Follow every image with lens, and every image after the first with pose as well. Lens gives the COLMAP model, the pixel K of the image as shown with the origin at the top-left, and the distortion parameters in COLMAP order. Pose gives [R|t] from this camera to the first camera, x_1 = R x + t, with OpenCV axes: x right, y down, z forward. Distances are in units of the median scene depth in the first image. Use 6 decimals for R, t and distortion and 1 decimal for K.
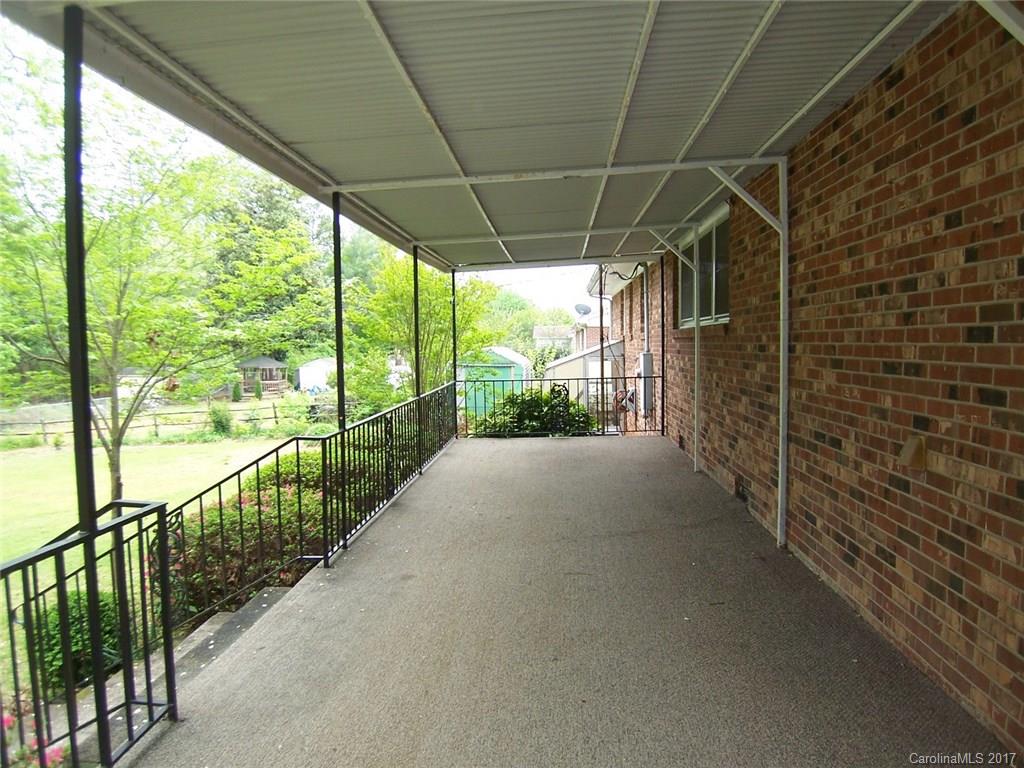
lens RADIAL K [[703.9, 0, 517.2], [0, 703.9, 379.8], [0, 0, 1]] dist [-0.092571, 0.005575]
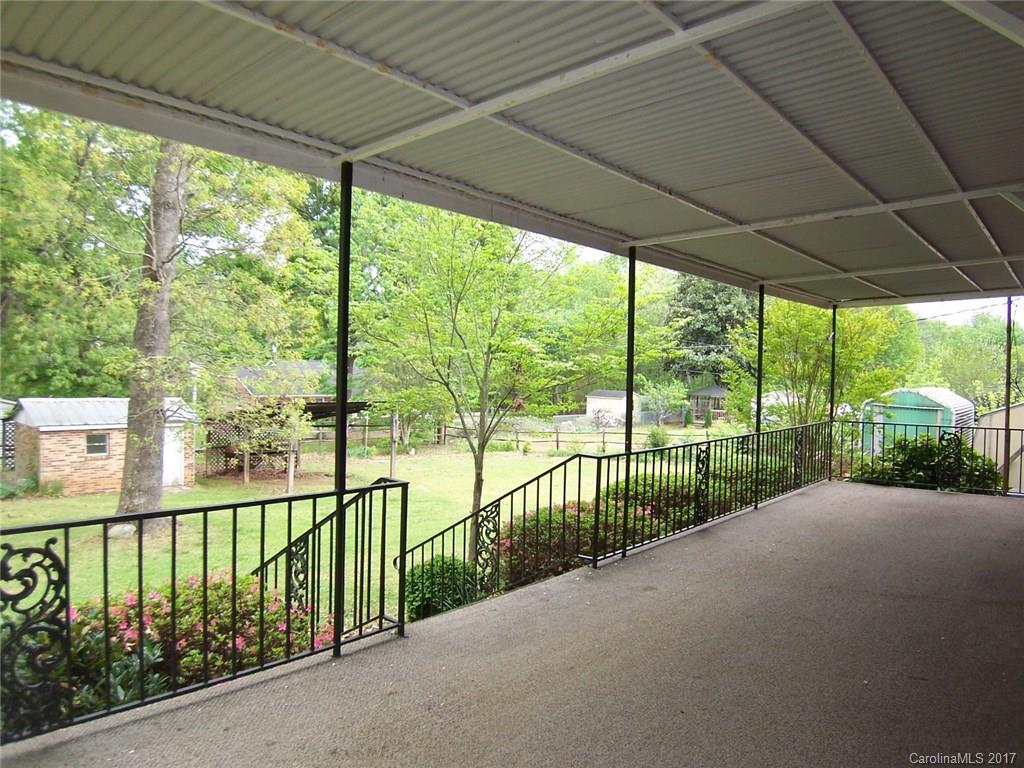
lens RADIAL K [[703.9, 0, 517.2], [0, 703.9, 379.8], [0, 0, 1]] dist [-0.092571, 0.005575]
pose [[0.795215, 0.039543, -0.605036, 0.306219], [-0.065851, 0.997601, -0.021349, -0.011420], [0.602741, 0.056820, 0.795912, -0.031235]]
